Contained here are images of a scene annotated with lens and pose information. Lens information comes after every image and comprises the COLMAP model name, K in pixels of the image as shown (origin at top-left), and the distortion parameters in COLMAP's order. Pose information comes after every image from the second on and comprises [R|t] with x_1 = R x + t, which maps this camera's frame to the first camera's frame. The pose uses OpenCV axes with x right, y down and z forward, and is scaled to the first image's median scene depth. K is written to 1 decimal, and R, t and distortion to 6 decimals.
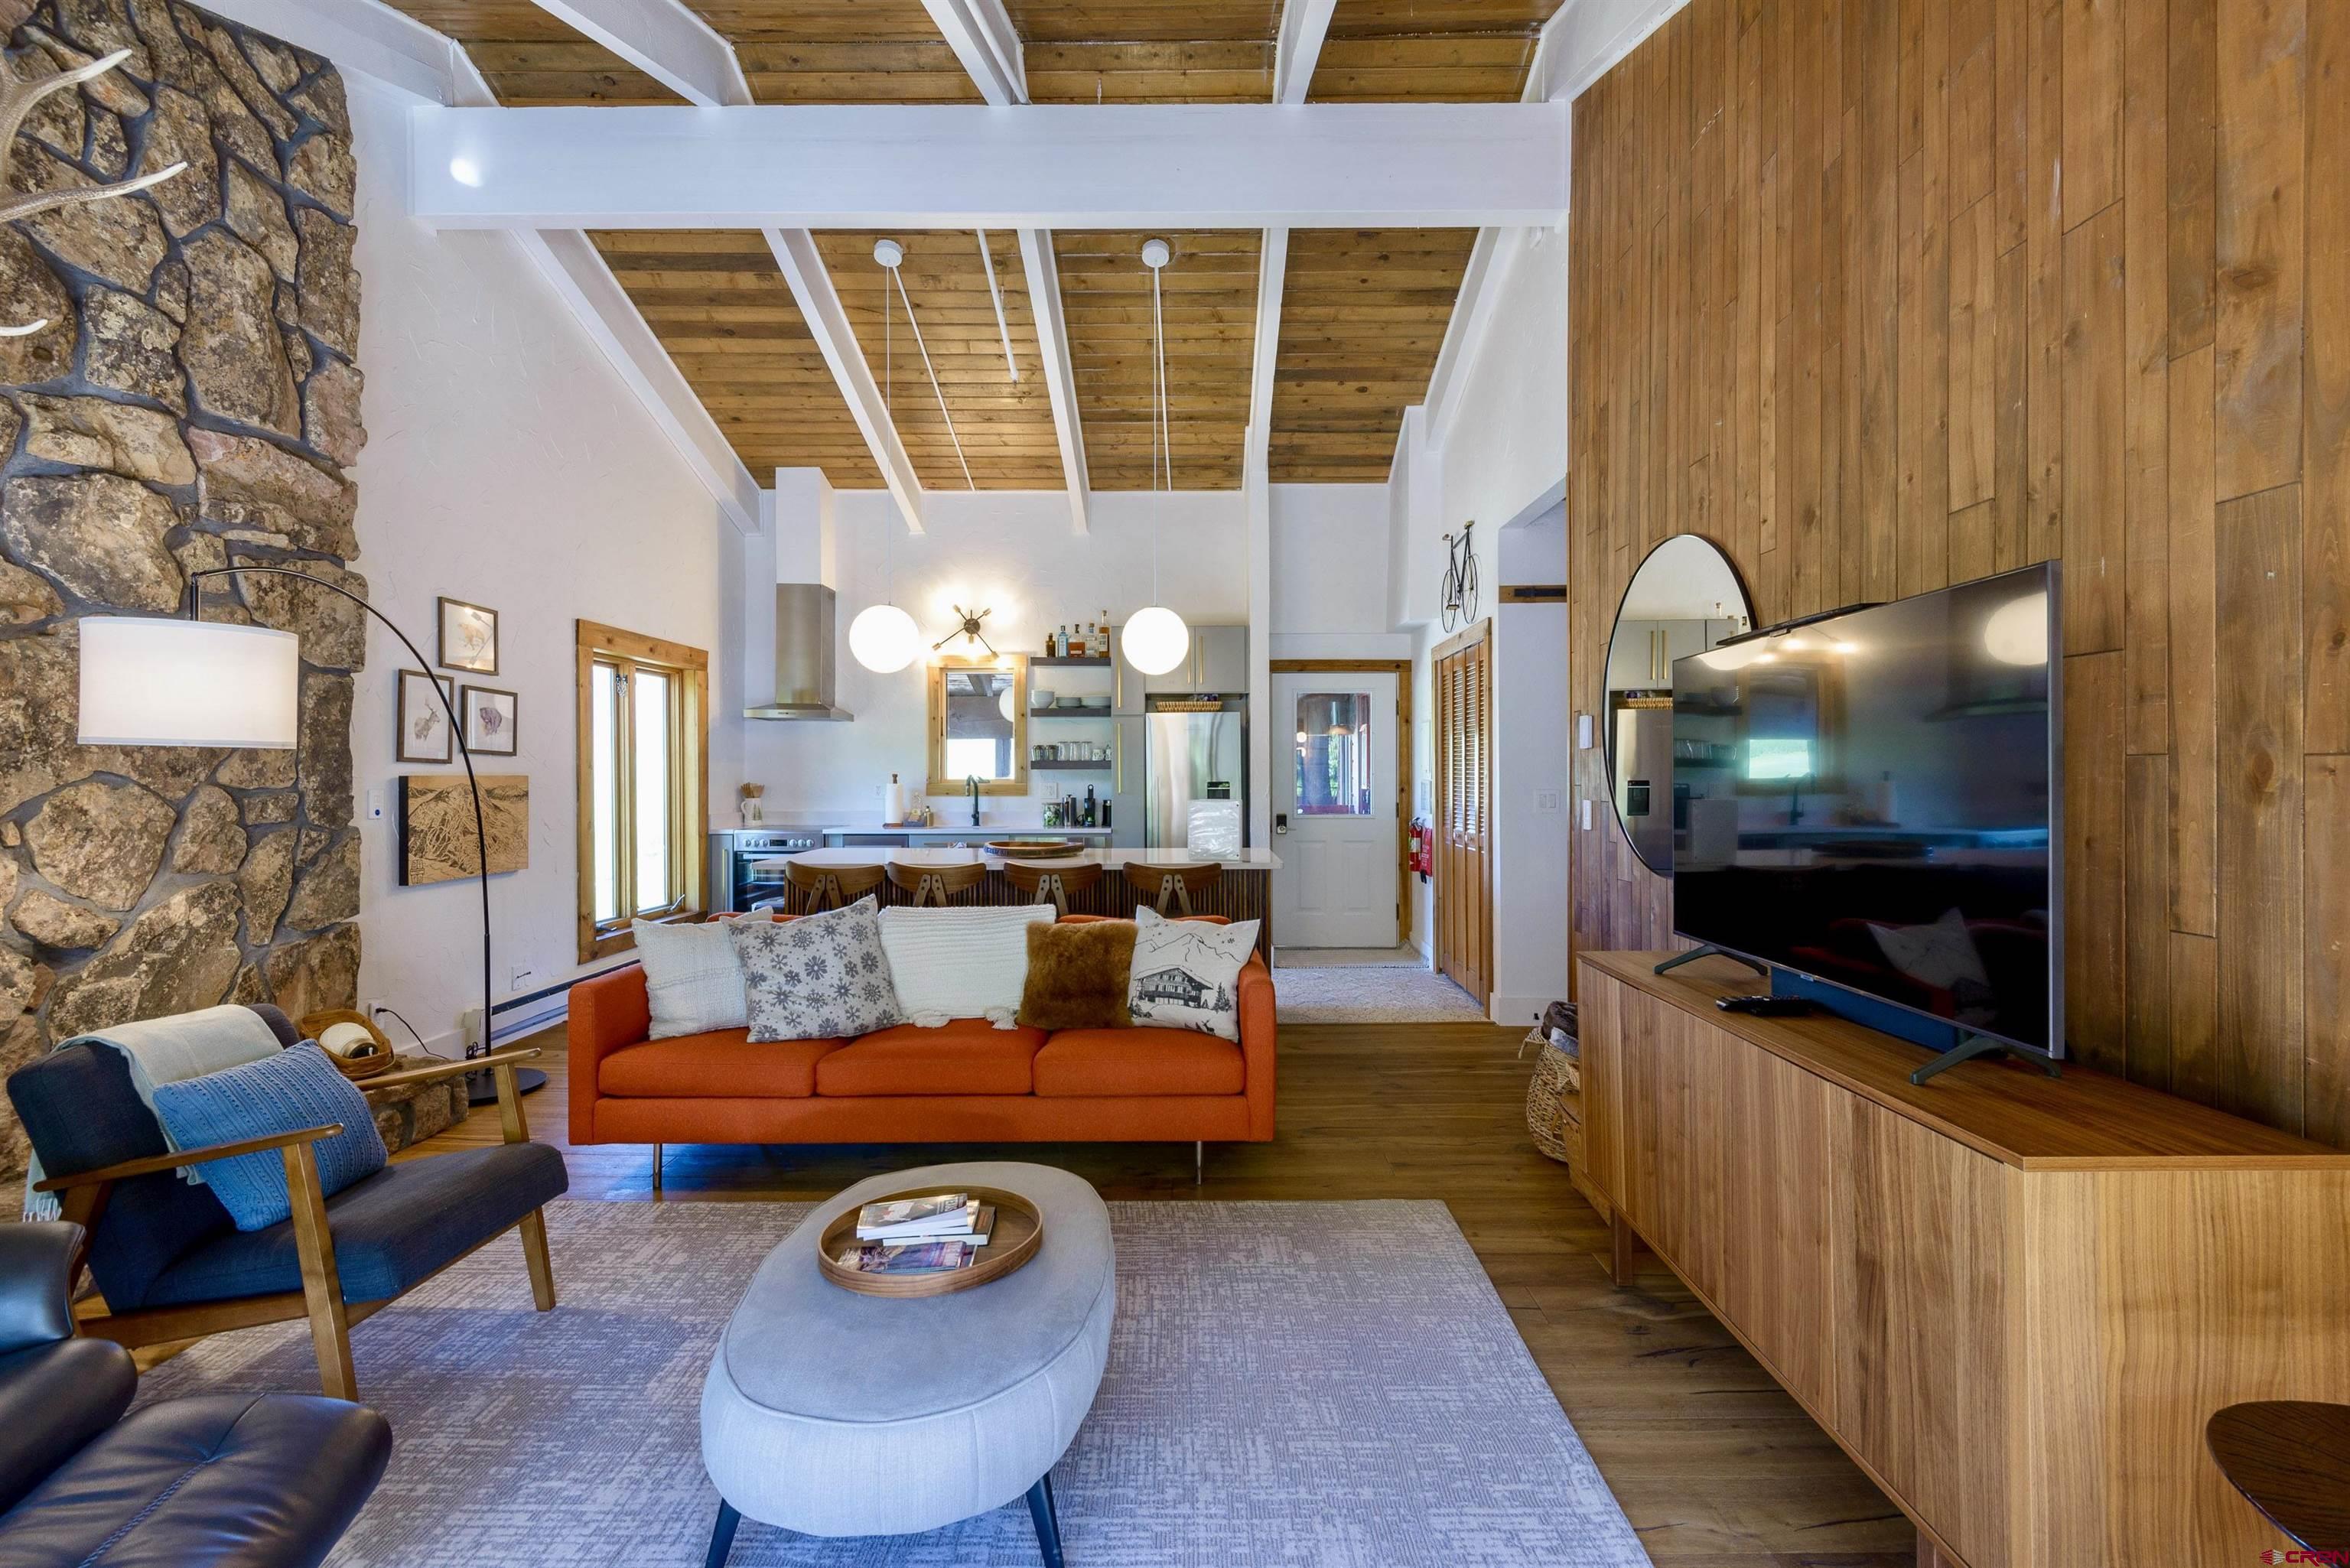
lens RADIAL K [[1058.2, 0, 1190.0], [0, 1058.2, 777.0], [0, 0, 1]] dist [0.021321, -0.013088]
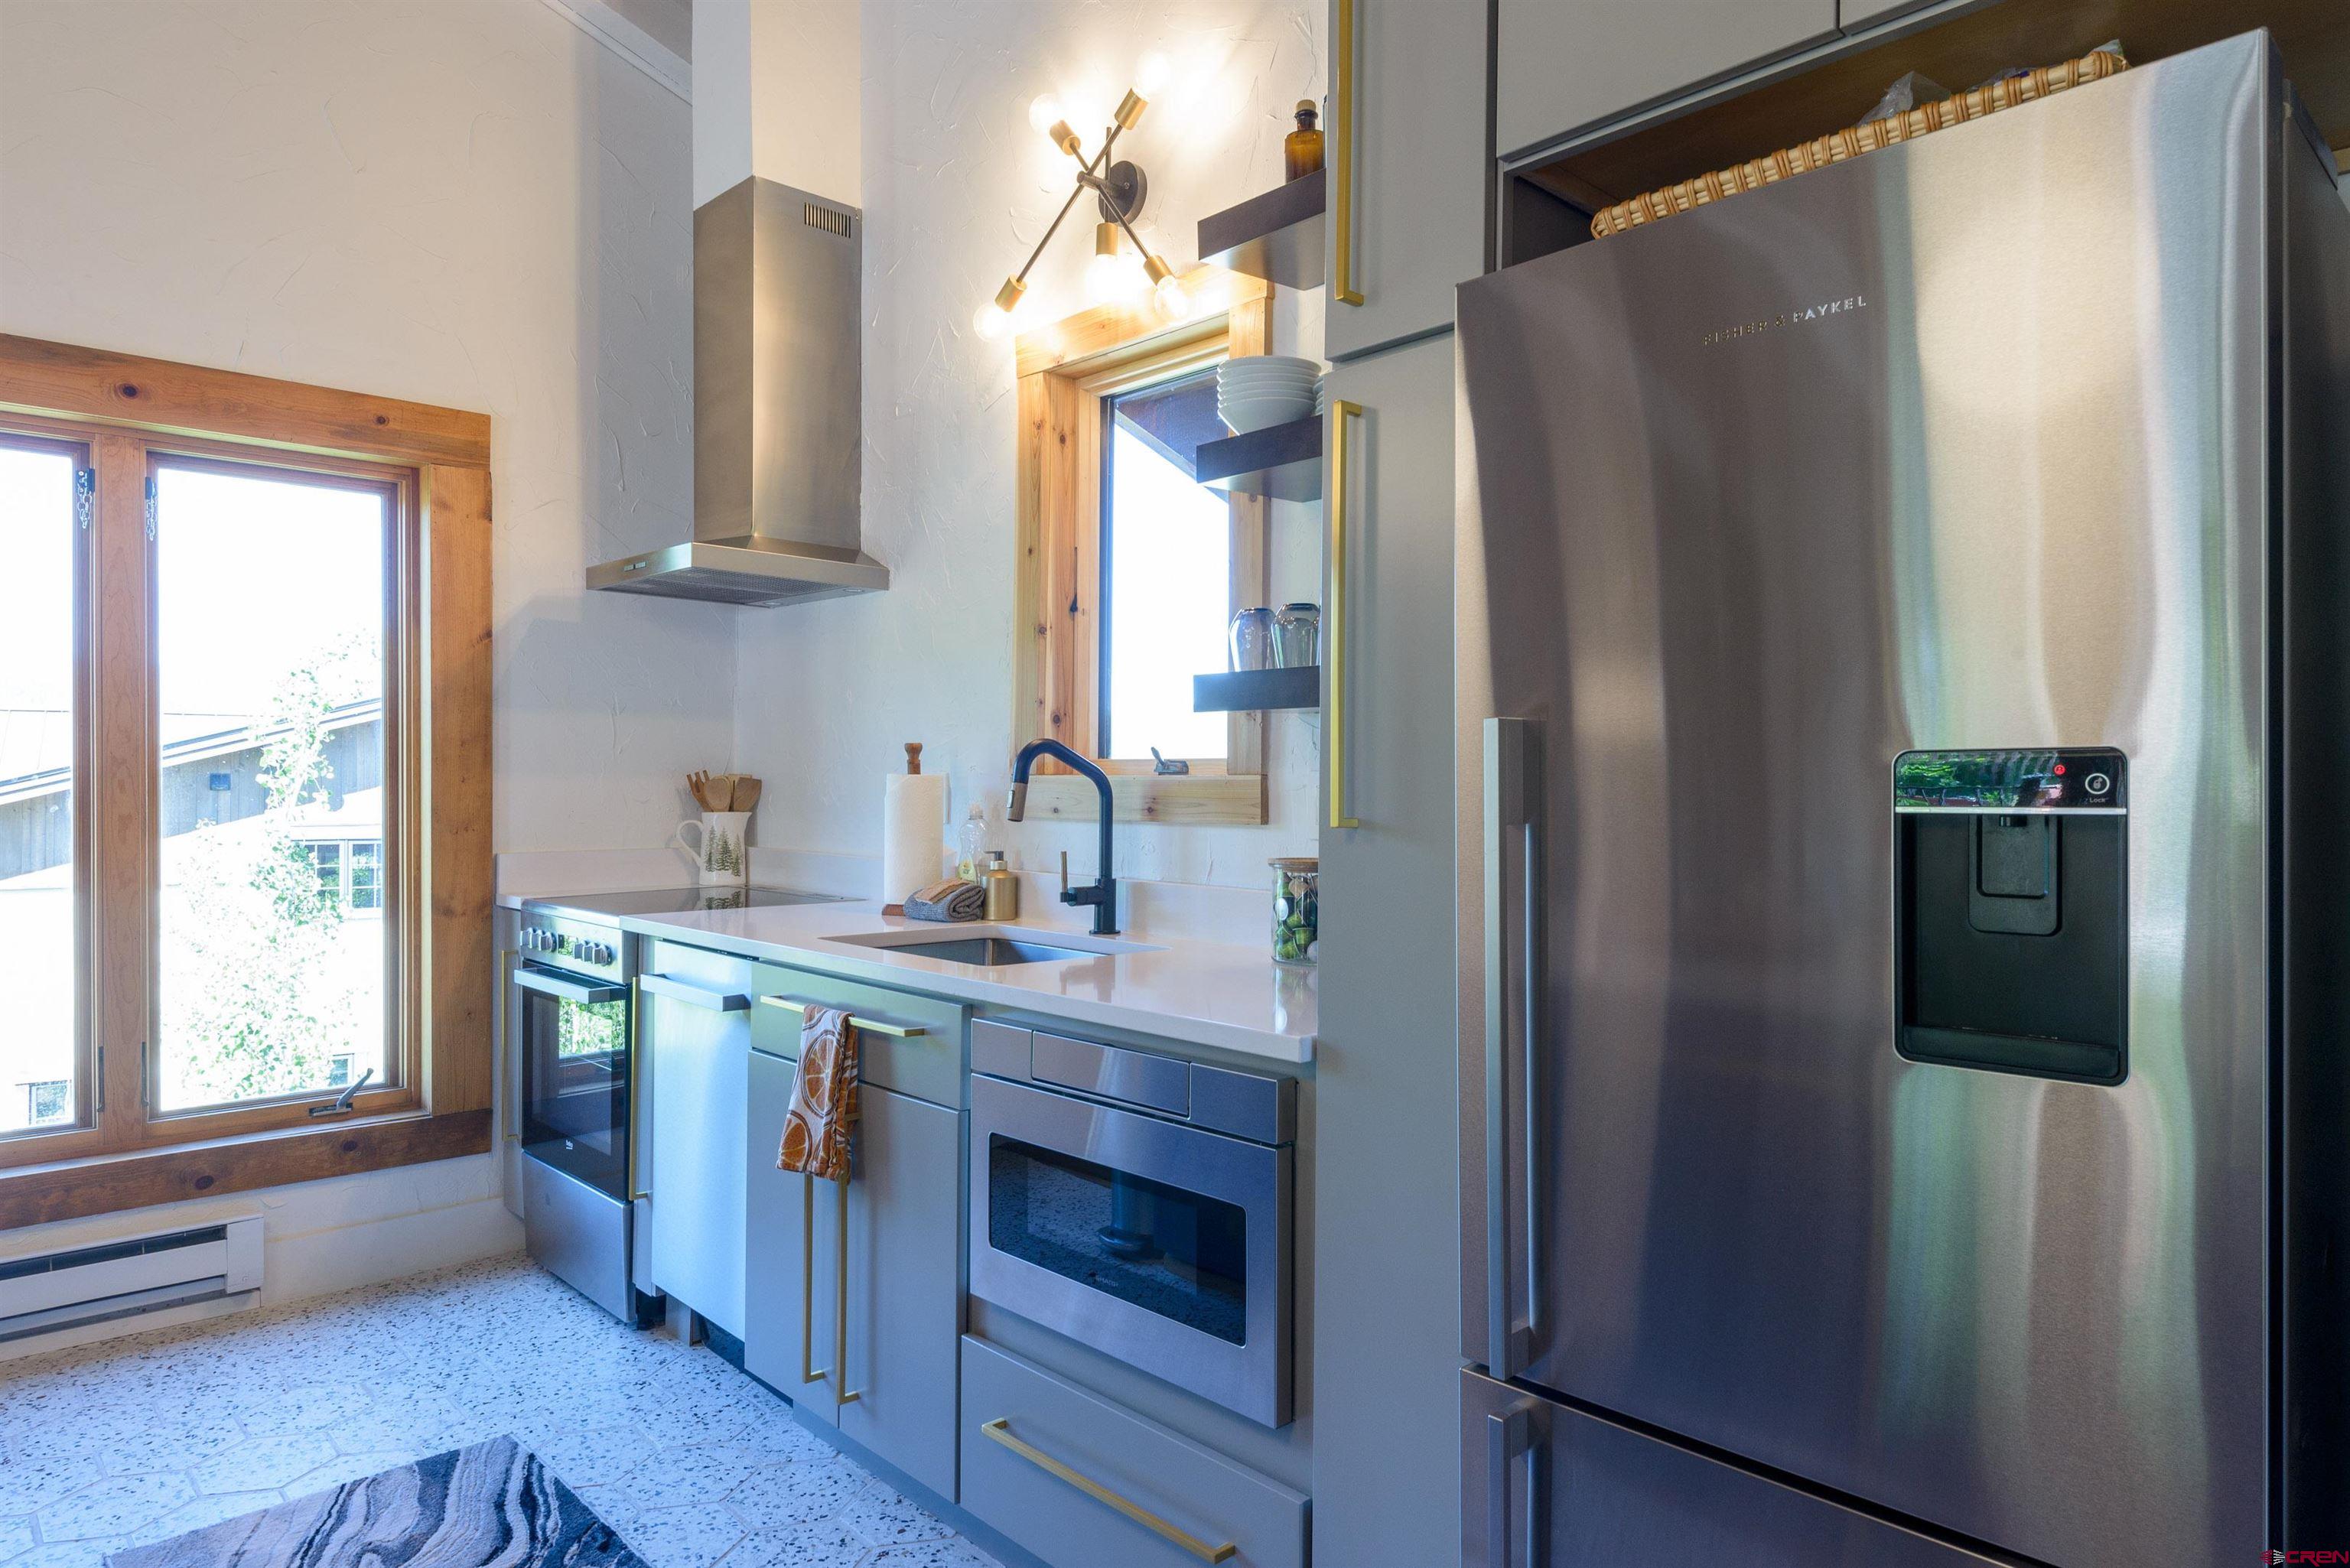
lens RADIAL K [[1383.7, 0, 1238.7], [0, 1383.7, 801.7], [0, 0, 1]] dist [0.003241, -0.003711]
pose [[0.692655, 0.014997, -0.721113, 0.151595], [-0.006604, 0.999874, 0.014451, 0.015892], [0.721239, -0.005247, 0.692667, 1.627758]]
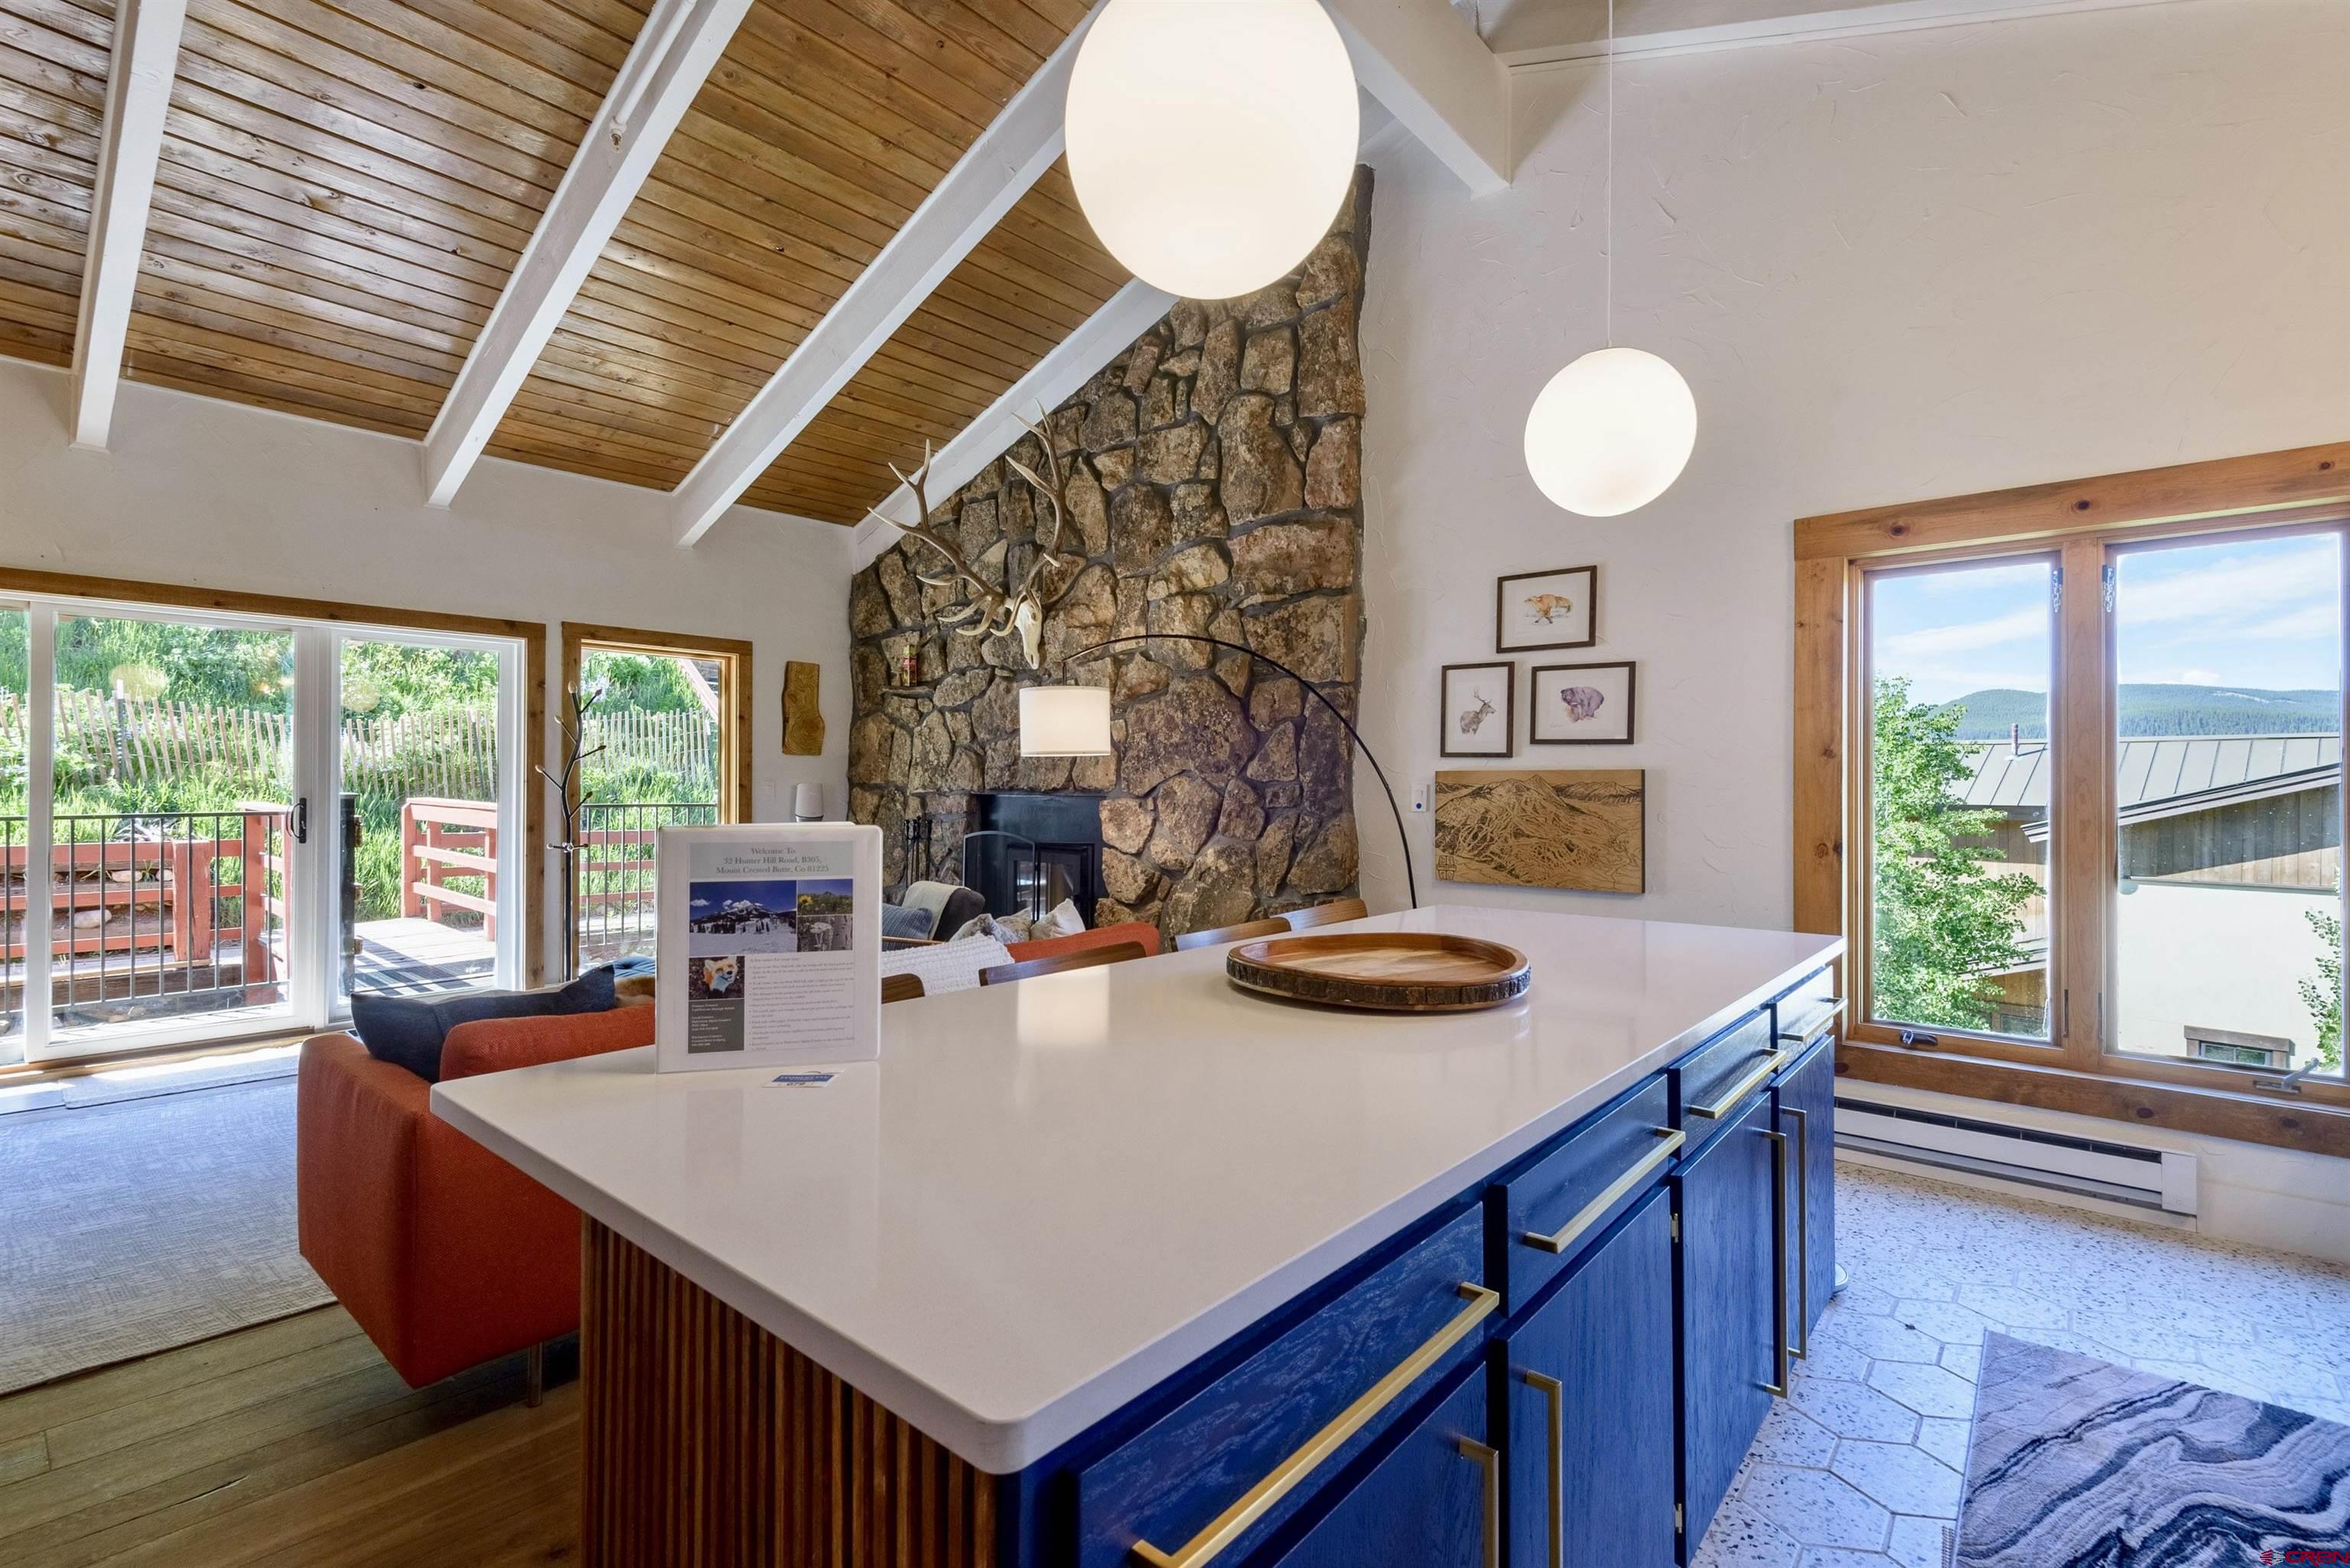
lens RADIAL K [[1058.2, 0, 1184.9], [0, 1058.2, 790.1], [0, 0, 1]] dist [0.021321, -0.013088]
pose [[-0.652449, -0.000216, -0.757832, 0.214607], [-0.005043, 0.999979, 0.004057, 0.016552], [0.757816, 0.006469, -0.652437, 1.733253]]
